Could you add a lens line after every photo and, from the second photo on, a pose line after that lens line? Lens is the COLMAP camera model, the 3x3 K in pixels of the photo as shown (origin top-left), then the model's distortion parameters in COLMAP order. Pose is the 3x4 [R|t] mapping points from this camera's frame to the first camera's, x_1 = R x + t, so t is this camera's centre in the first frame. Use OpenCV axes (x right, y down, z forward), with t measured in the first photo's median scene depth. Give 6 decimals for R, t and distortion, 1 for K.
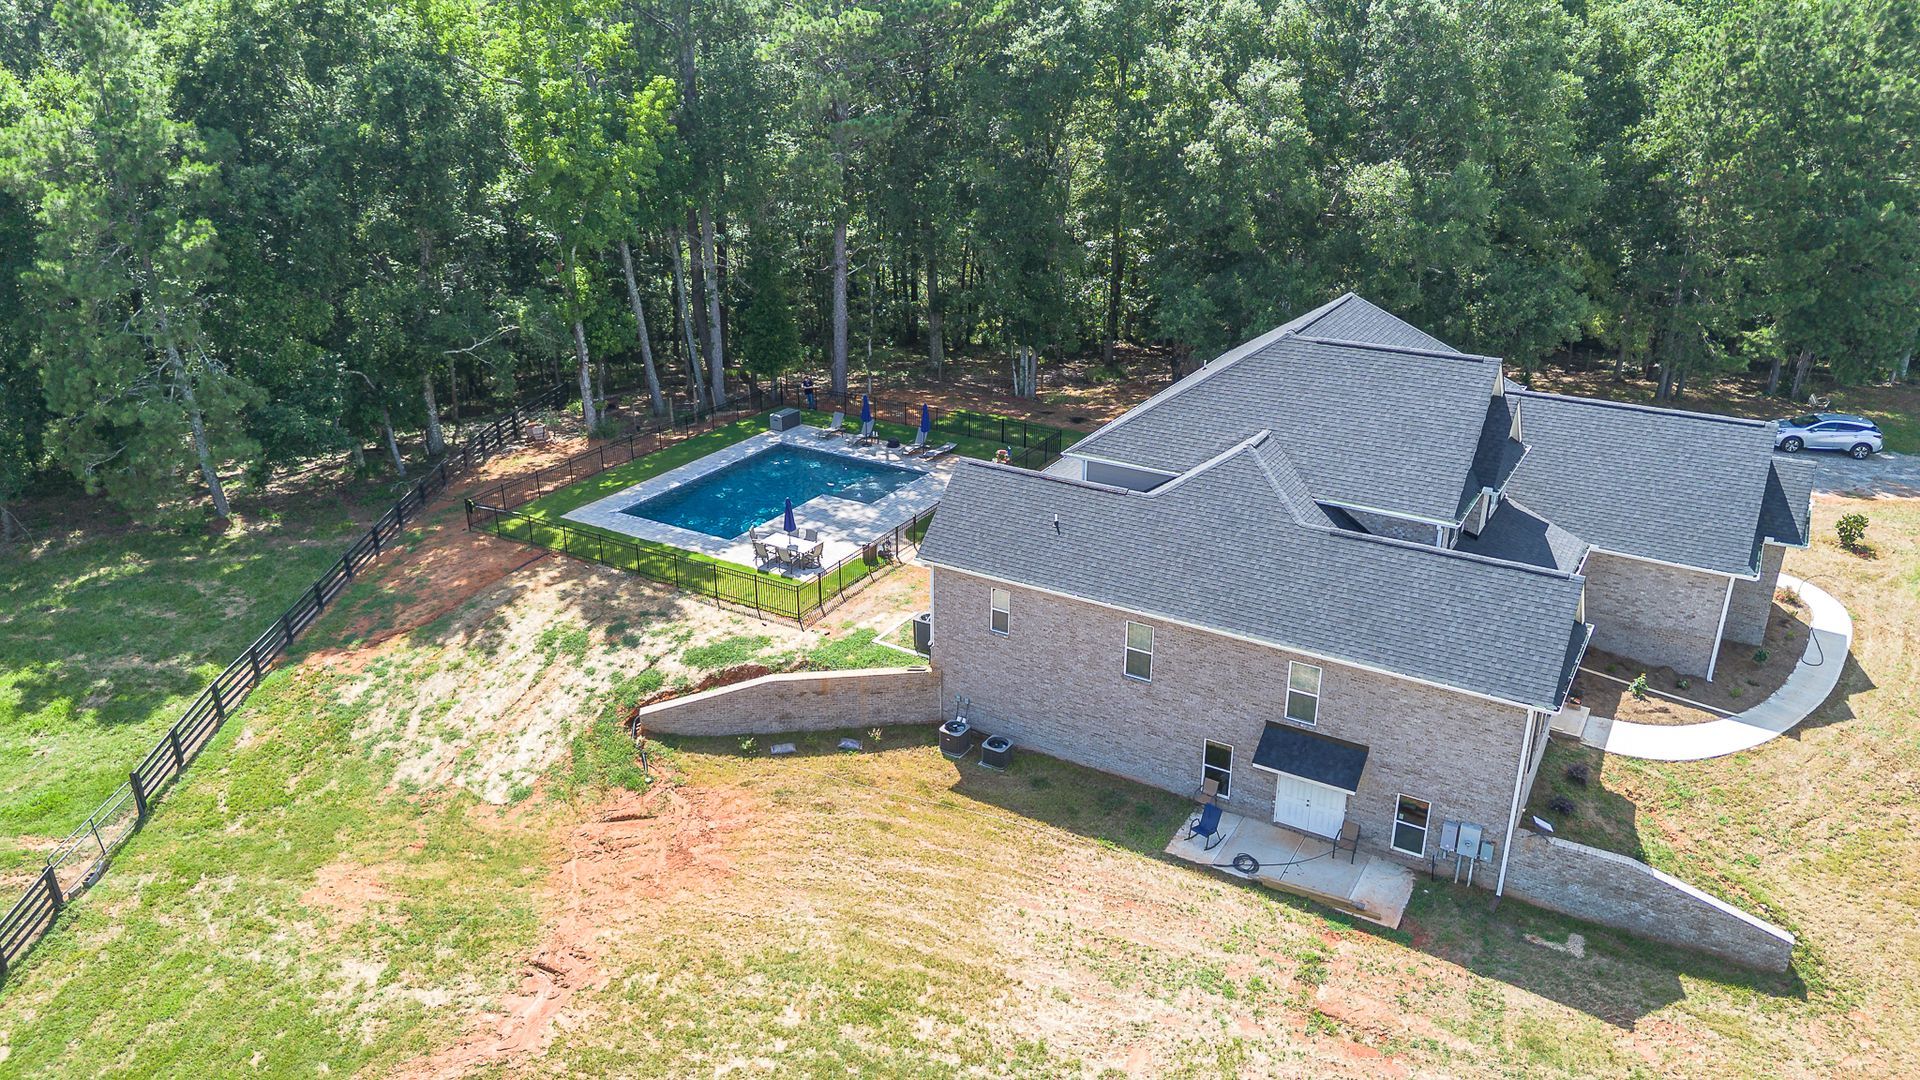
lens RADIAL K [[1364.1, 0, 963.8], [0, 1364.1, 544.5], [0, 0, 1]] dist [0.051980, -0.049426]
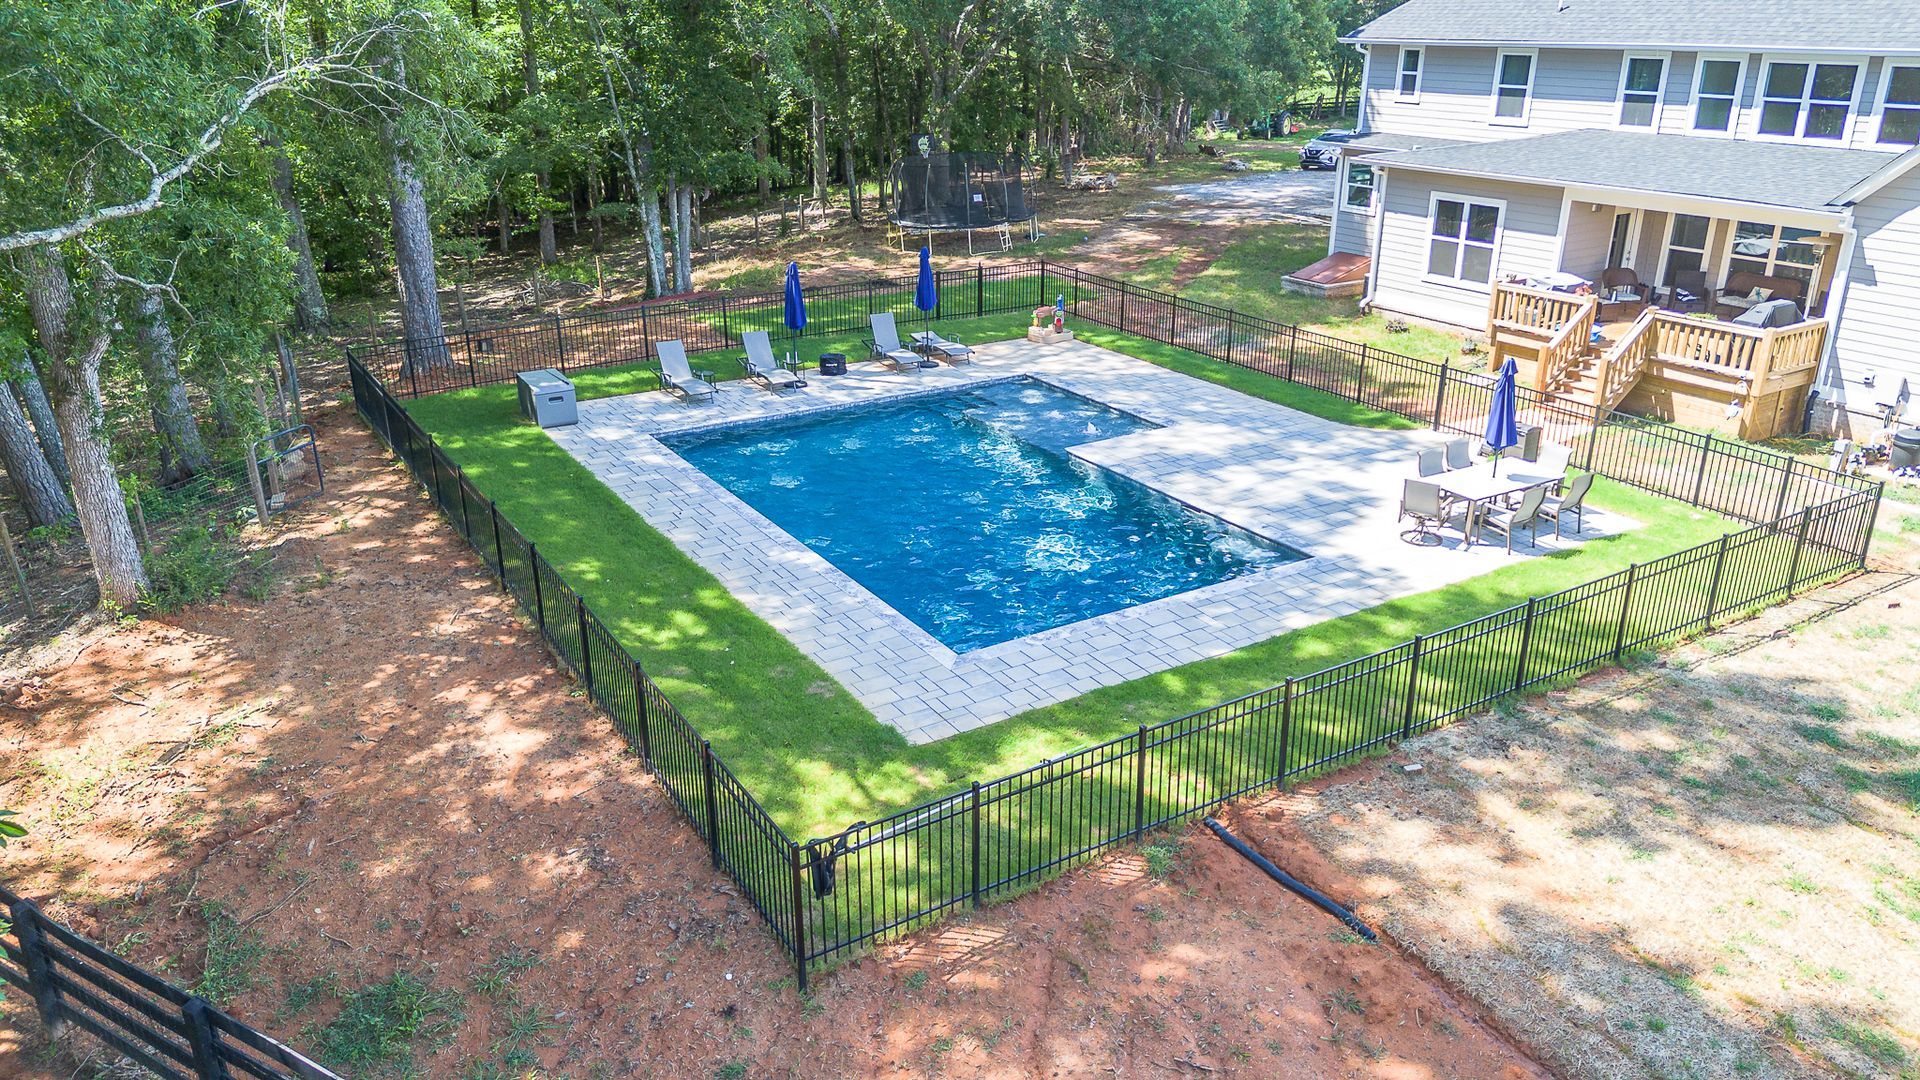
lens RADIAL K [[1364.1, 0, 969.0], [0, 1364.1, 542.8], [0, 0, 1]] dist [0.051980, -0.049426]
pose [[0.448791, -0.331500, 0.829876, -0.523733], [0.345149, 0.920890, 0.181202, -0.104914], [-0.824293, 0.205109, 0.527704, 0.888067]]
